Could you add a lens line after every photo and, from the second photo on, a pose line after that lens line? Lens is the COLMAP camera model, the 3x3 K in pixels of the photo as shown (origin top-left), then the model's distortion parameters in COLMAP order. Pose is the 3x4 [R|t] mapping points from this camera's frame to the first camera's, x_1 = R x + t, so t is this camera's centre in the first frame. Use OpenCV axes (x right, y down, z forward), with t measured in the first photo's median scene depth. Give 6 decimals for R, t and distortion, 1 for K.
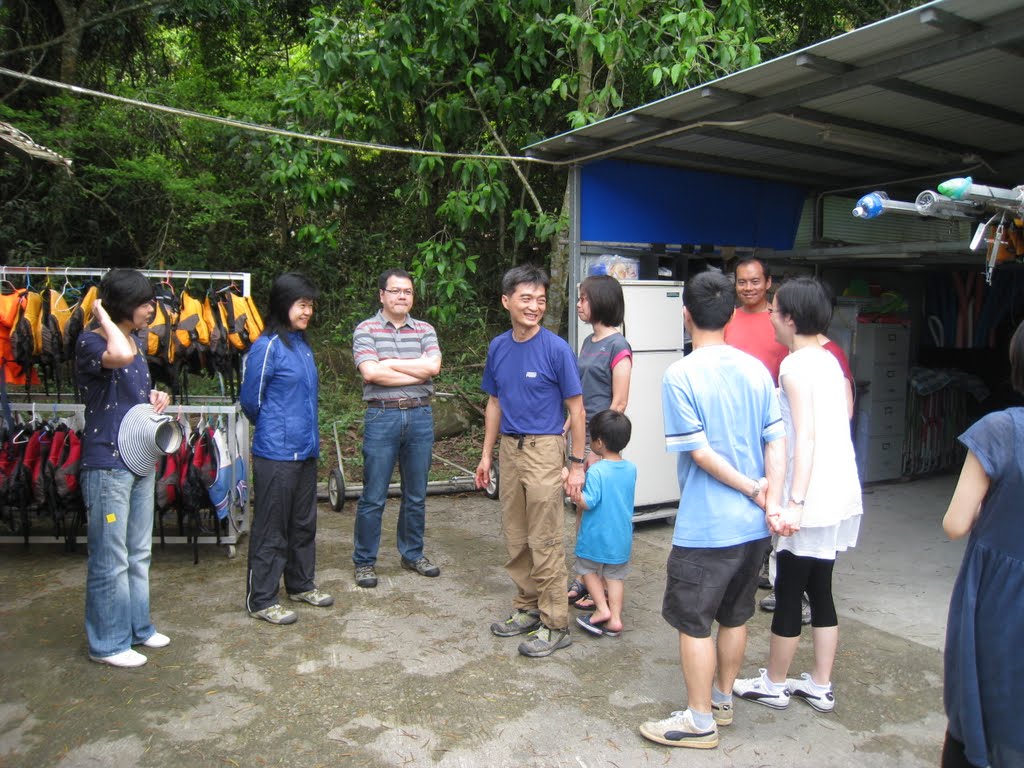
lens RADIAL K [[816.3, 0, 513.4], [0, 816.3, 375.0], [0, 0, 1]] dist [-0.124317, 0.075954]
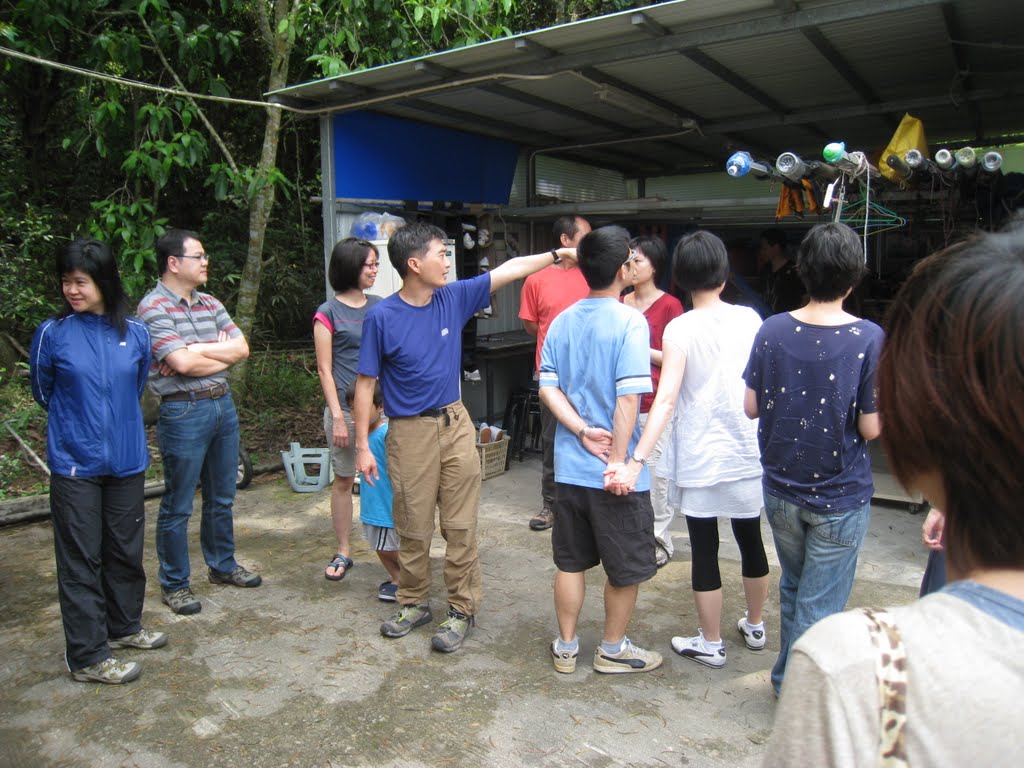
lens RADIAL K [[816.3, 0, 510.1], [0, 816.3, 394.2], [0, 0, 1]] dist [-0.124317, 0.075954]
pose [[0.897556, -0.100008, 0.429408, -0.217764], [0.067691, 0.993645, 0.089928, -0.019051], [-0.435673, -0.051648, 0.898622, 0.113975]]
